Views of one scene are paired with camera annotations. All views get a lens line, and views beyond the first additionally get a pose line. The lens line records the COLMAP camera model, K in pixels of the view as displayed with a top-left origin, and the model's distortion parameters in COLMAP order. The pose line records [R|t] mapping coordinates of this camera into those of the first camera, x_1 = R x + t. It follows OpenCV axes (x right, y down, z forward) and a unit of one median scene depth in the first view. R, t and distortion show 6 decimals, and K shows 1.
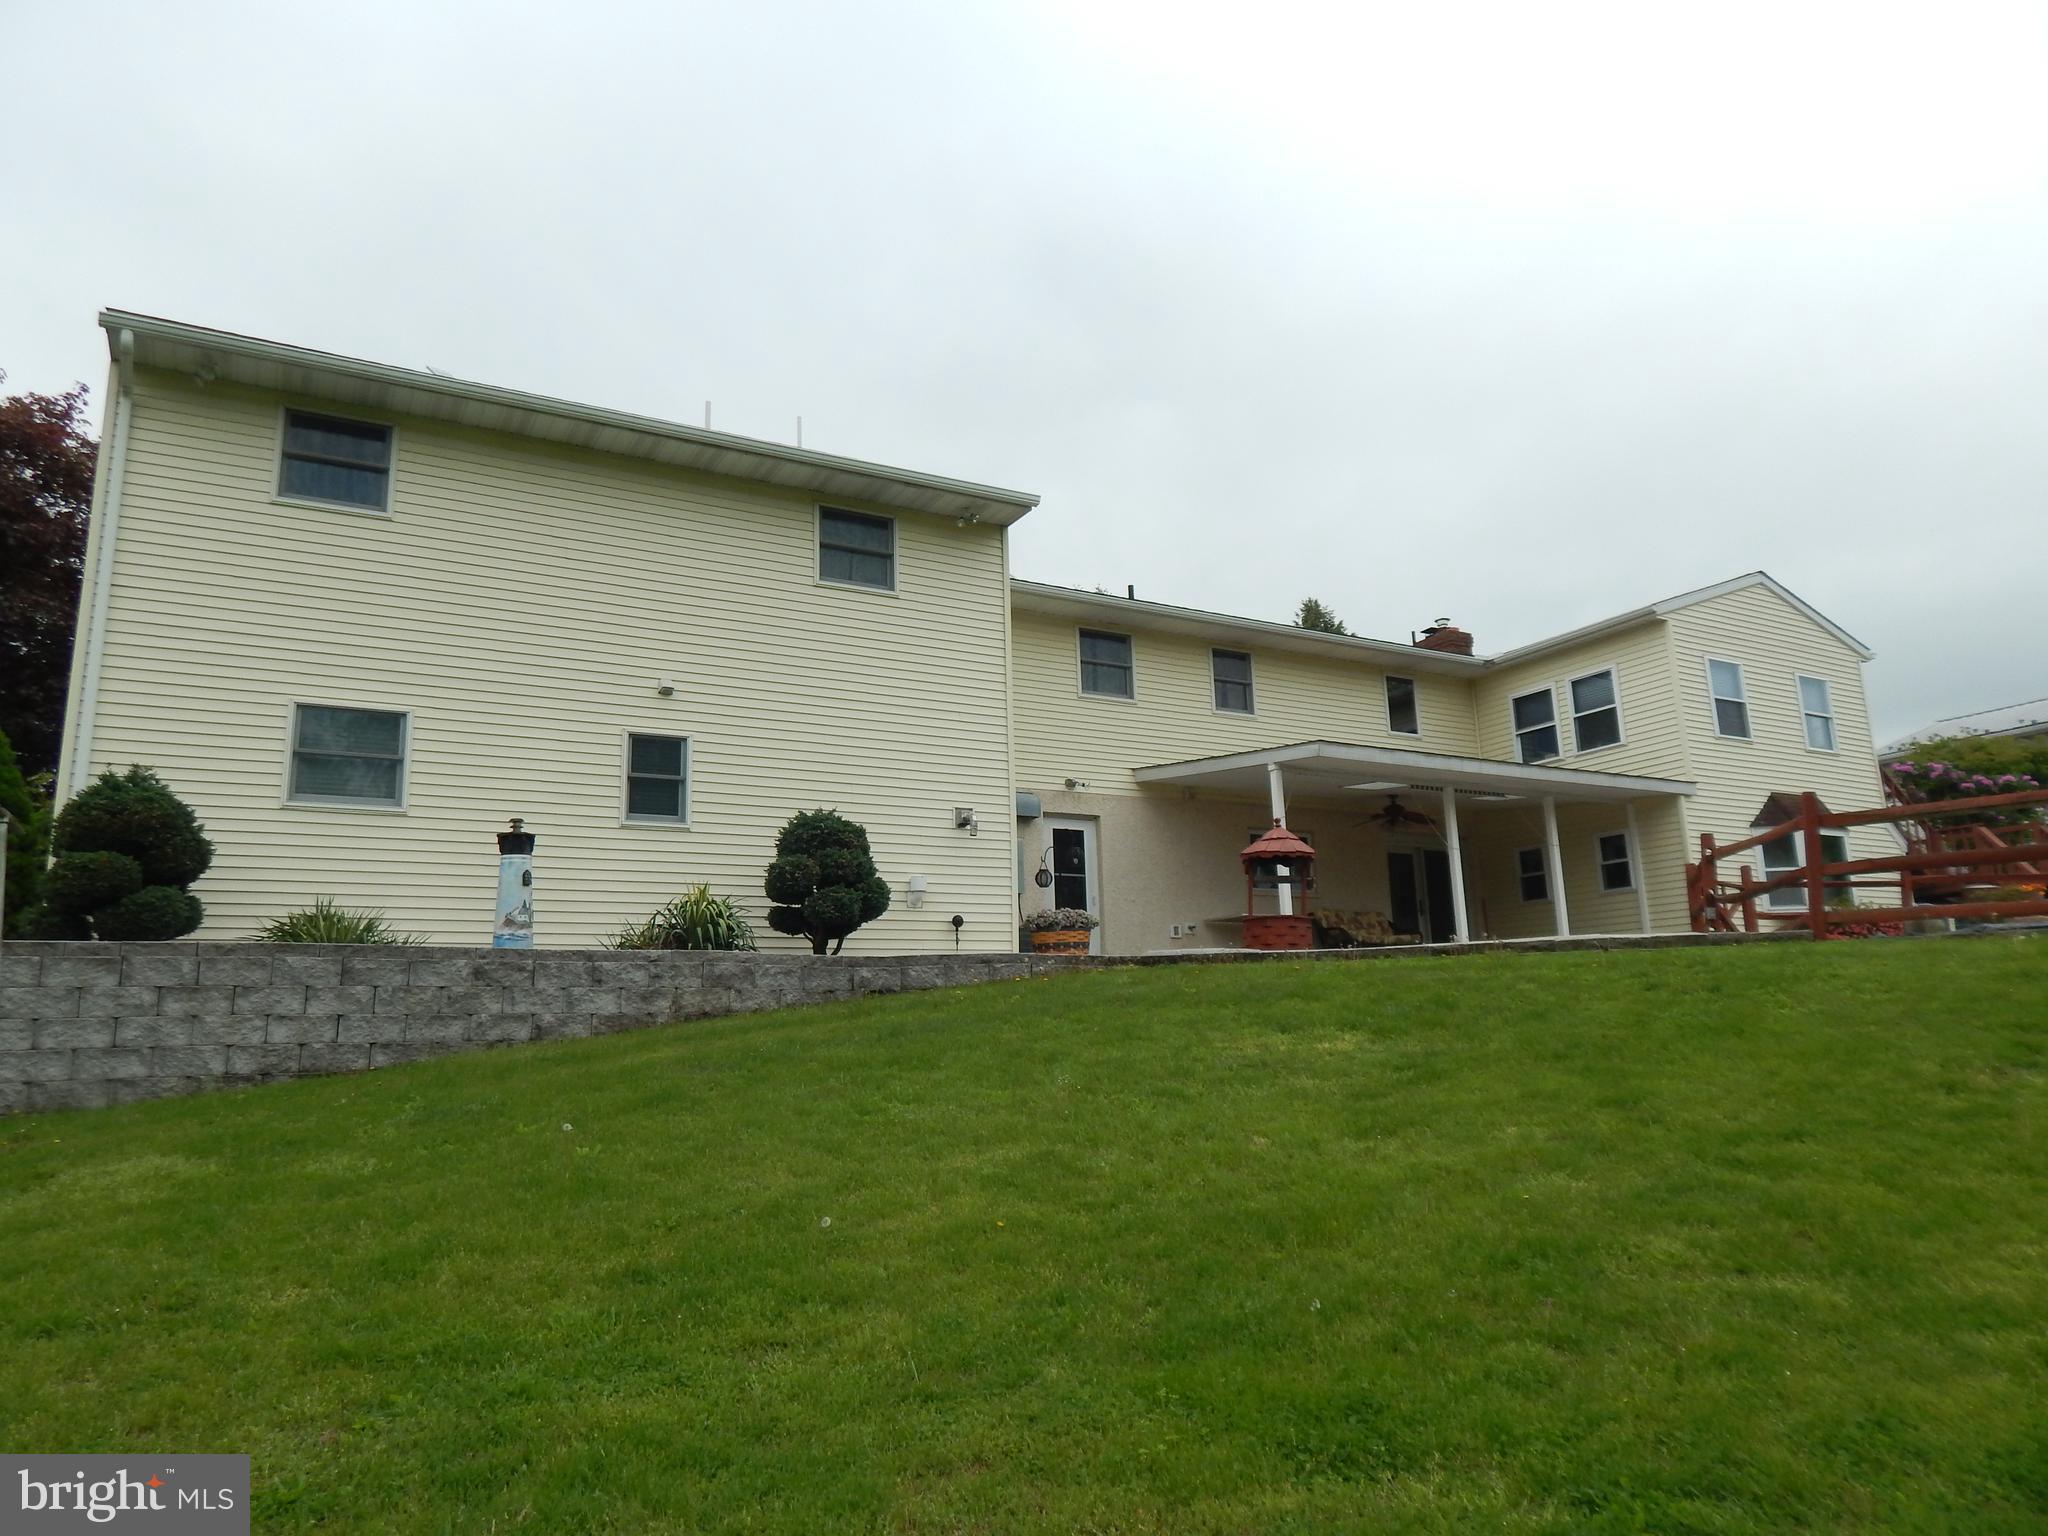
lens RADIAL K [[1355.5, 0, 1030.4], [0, 1355.5, 767.8], [0, 0, 1]] dist [0.008015, -0.011405]
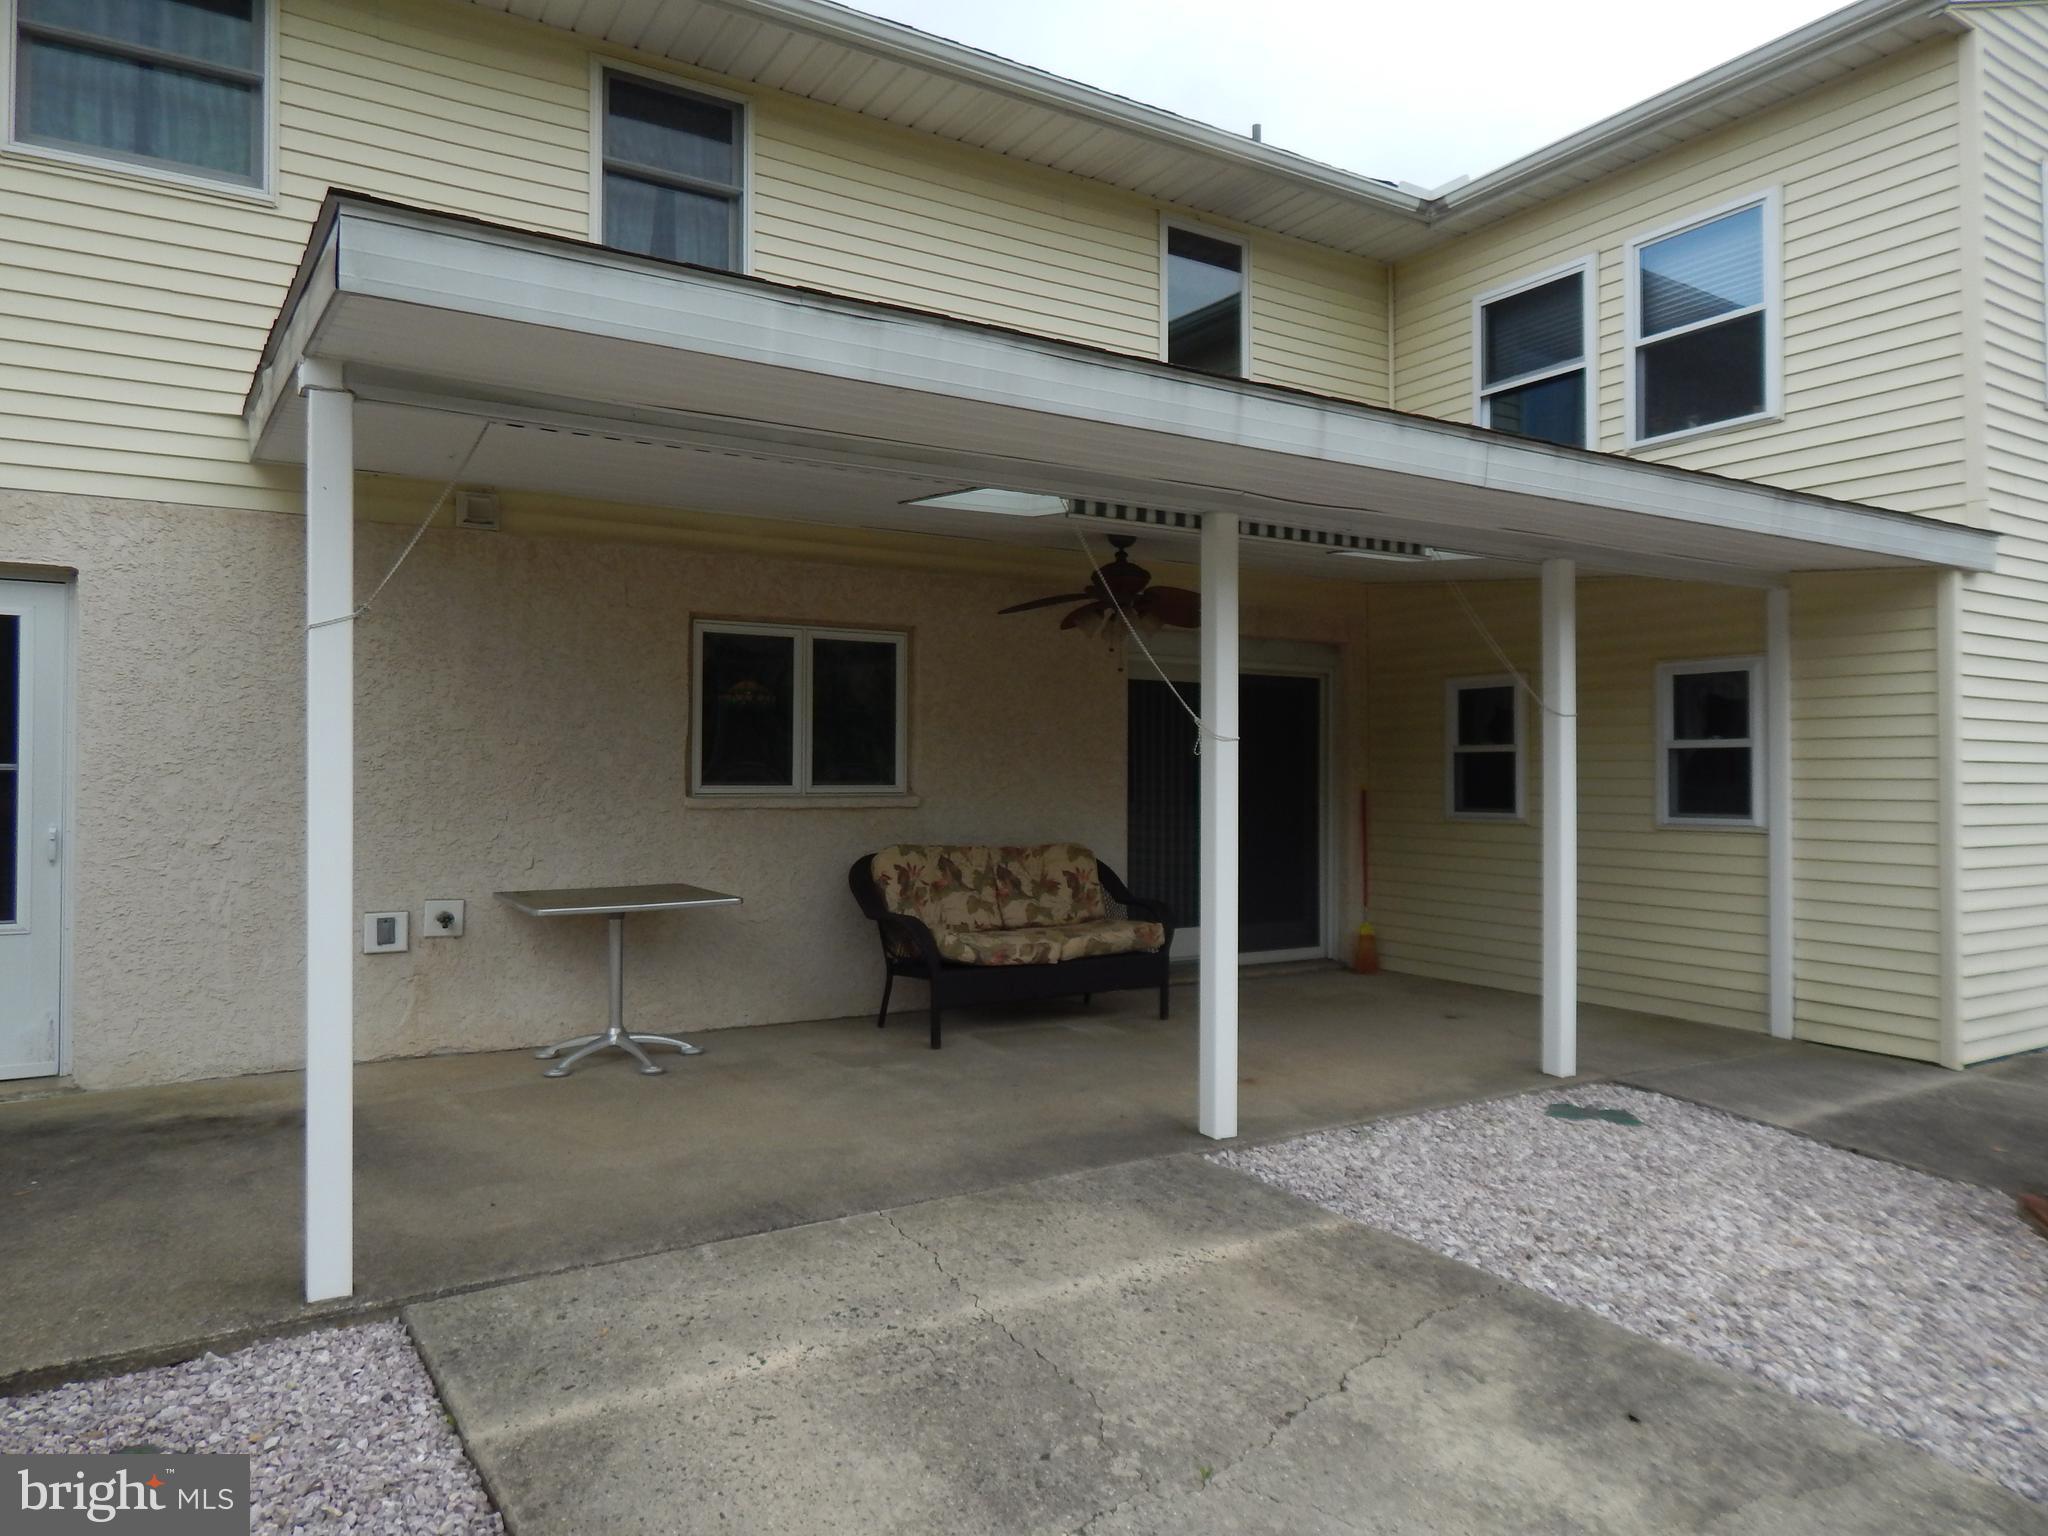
lens RADIAL K [[1355.5, 0, 1022.8], [0, 1355.5, 765.2], [0, 0, 1]] dist [0.008015, -0.011405]
pose [[0.998936, 0.034294, 0.030838, 0.231792], [-0.039730, 0.979442, 0.197773, 0.009581], [-0.023422, -0.198787, 0.979763, 0.637965]]
